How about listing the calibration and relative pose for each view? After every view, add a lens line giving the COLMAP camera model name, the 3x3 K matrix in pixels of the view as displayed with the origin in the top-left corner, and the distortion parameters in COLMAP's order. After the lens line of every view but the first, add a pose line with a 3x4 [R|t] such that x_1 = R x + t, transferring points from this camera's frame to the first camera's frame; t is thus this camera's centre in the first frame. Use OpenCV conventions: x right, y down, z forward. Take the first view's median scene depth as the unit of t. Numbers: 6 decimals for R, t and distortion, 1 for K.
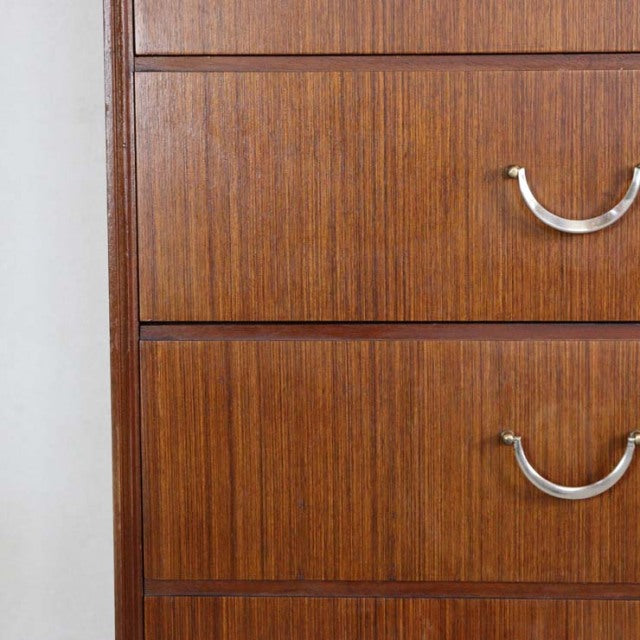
lens RADIAL K [[1282.1, 0, 320.3], [0, 1282.1, 318.4], [0, 0, 1]] dist [0.037931, 0.000000]
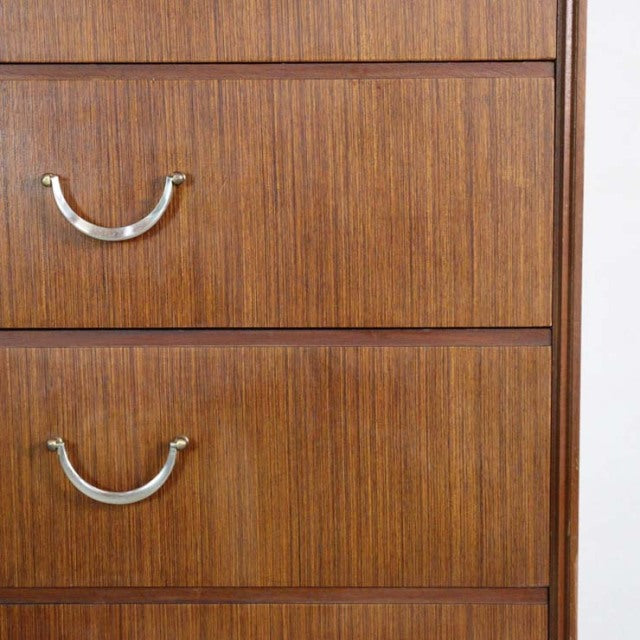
lens RADIAL K [[1282.1, 0, 342.2], [0, 1282.1, 314.9], [0, 0, 1]] dist [0.037931, 0.000000]
pose [[0.999755, -0.002279, 0.021998, 0.351455], [0.002456, 0.999965, -0.008021, 0.000509], [-0.021979, 0.008073, 0.999726, -0.014269]]
